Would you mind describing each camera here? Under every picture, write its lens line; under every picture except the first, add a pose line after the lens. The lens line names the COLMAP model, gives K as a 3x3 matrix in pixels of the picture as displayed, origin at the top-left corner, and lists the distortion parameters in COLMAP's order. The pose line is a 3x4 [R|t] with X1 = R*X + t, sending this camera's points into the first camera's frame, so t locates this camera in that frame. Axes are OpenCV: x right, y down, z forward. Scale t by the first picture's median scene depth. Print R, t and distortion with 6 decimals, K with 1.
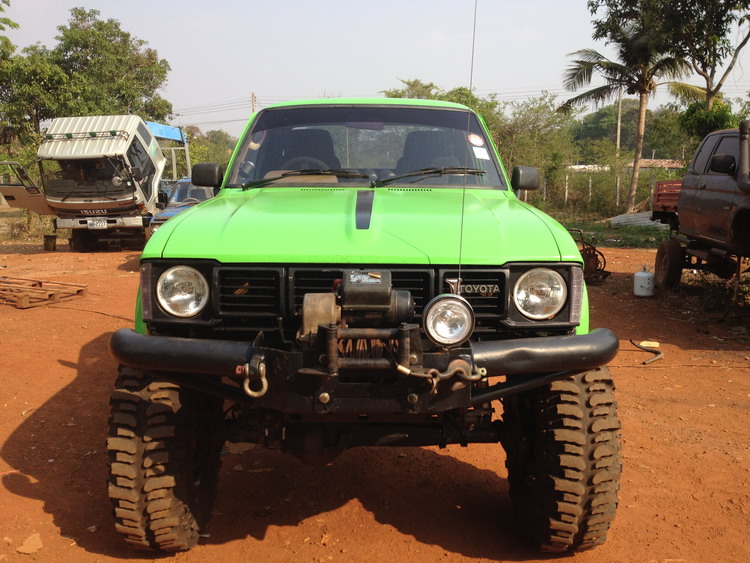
lens RADIAL K [[744.0, 0, 375.0], [0, 744.0, 281.5], [0, 0, 1]] dist [0.137825, -0.345469]
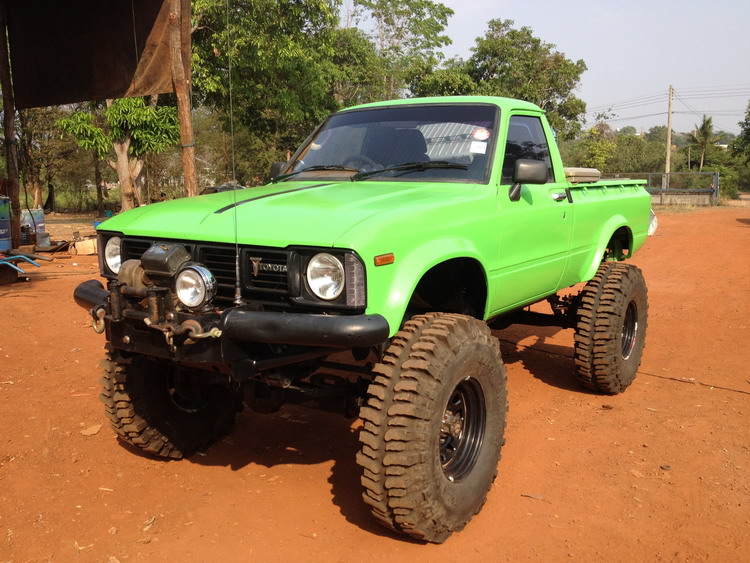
lens RADIAL K [[744.0, 0, 375.0], [0, 744.0, 281.5], [0, 0, 1]] dist [0.137825, -0.345469]
pose [[0.823309, 0.075996, -0.562482, 0.115174], [-0.075718, 0.996844, 0.023854, -0.000958], [0.562520, 0.022951, 0.826465, 0.018014]]
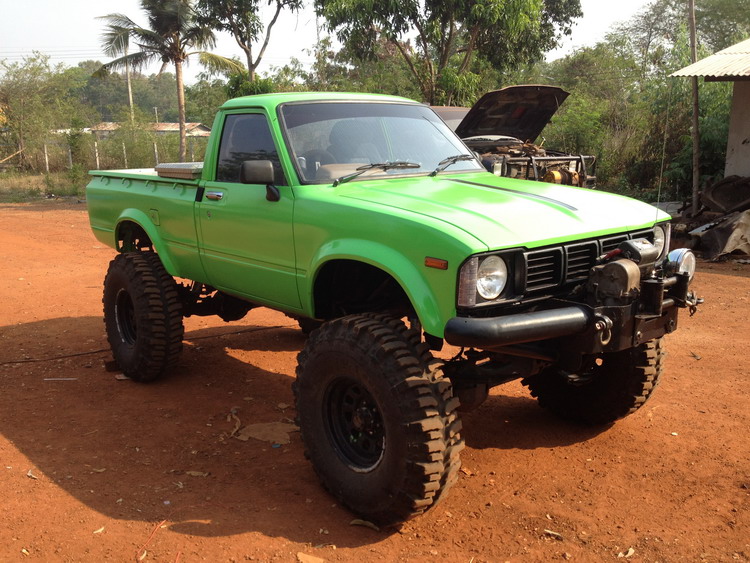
lens RADIAL K [[744.0, 0, 375.0], [0, 744.0, 281.5], [0, 0, 1]] dist [0.137825, -0.345469]
pose [[0.756710, -0.149100, 0.636521, -0.146377], [0.116953, 0.988812, 0.092585, -0.014039], [-0.643205, 0.004383, 0.765682, 0.029124]]
